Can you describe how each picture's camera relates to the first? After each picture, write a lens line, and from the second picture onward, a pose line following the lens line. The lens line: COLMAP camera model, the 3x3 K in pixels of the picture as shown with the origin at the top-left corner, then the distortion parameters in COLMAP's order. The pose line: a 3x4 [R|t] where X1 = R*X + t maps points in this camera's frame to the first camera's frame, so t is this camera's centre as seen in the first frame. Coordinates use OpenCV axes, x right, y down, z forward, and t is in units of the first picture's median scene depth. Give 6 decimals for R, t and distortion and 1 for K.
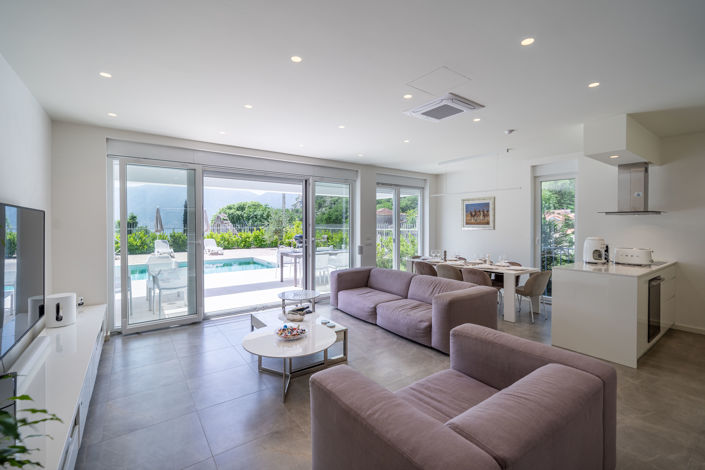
lens RADIAL K [[303.0, 0, 350.0], [0, 303.0, 230.0], [0, 0, 1]] dist [-0.000717, -0.000031]
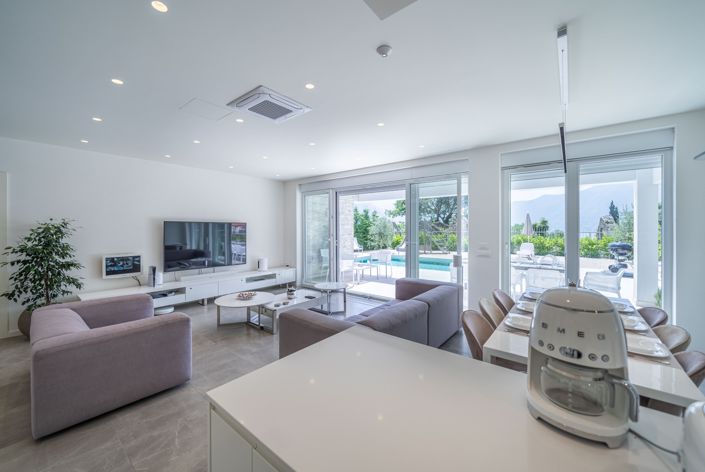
lens RADIAL K [[275.4, 0, 350.3], [0, 275.4, 231.1], [0, 0, 1]] dist [0.000233, 0.000009]
pose [[0.265319, 0.008931, -0.964119, 0.735596], [-0.014965, 0.999875, 0.005144, -0.011645], [0.964045, 0.013064, 0.265419, 0.621273]]
